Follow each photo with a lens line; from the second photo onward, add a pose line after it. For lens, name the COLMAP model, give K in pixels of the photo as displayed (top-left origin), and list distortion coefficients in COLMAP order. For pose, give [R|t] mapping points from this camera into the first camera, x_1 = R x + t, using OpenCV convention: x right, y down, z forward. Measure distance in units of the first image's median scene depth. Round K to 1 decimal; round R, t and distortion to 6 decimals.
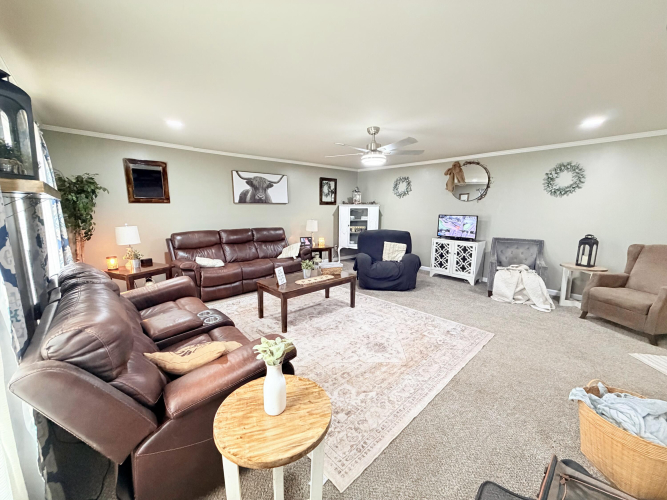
lens RADIAL K [[266.5, 0, 332.8], [0, 266.5, 249.0], [0, 0, 1]] dist [0.000308, 0.000097]
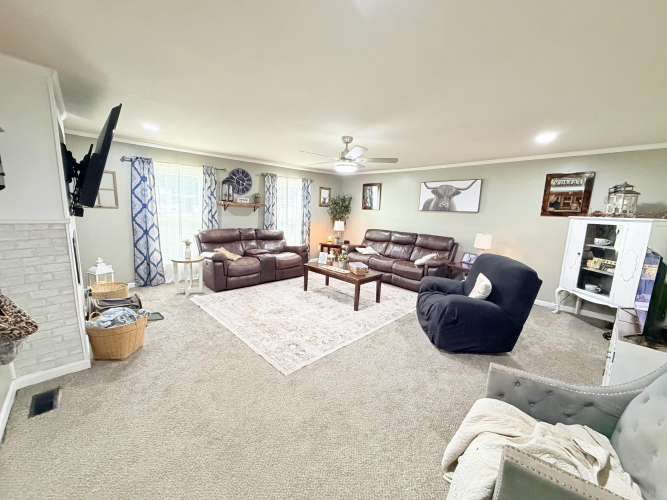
lens RADIAL K [[266.5, 0, 332.0], [0, 266.5, 249.7], [0, 0, 1]] dist [0.000308, 0.000097]
pose [[0.024608, 0.151813, -0.988103, 0.795868], [-0.186077, 0.971825, 0.144678, -0.107166], [0.982227, 0.180303, 0.052163, 0.612447]]
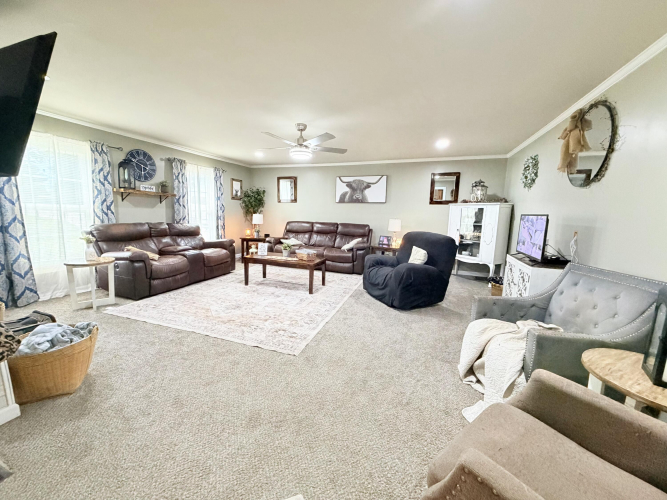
lens RADIAL K [[266.5, 0, 331.5], [0, 266.5, 249.8], [0, 0, 1]] dist [0.000308, 0.000097]
pose [[0.463825, 0.131423, -0.876125, 0.775140], [-0.156604, 0.985525, 0.064927, -0.030279], [0.871976, 0.107090, 0.477692, 0.407816]]
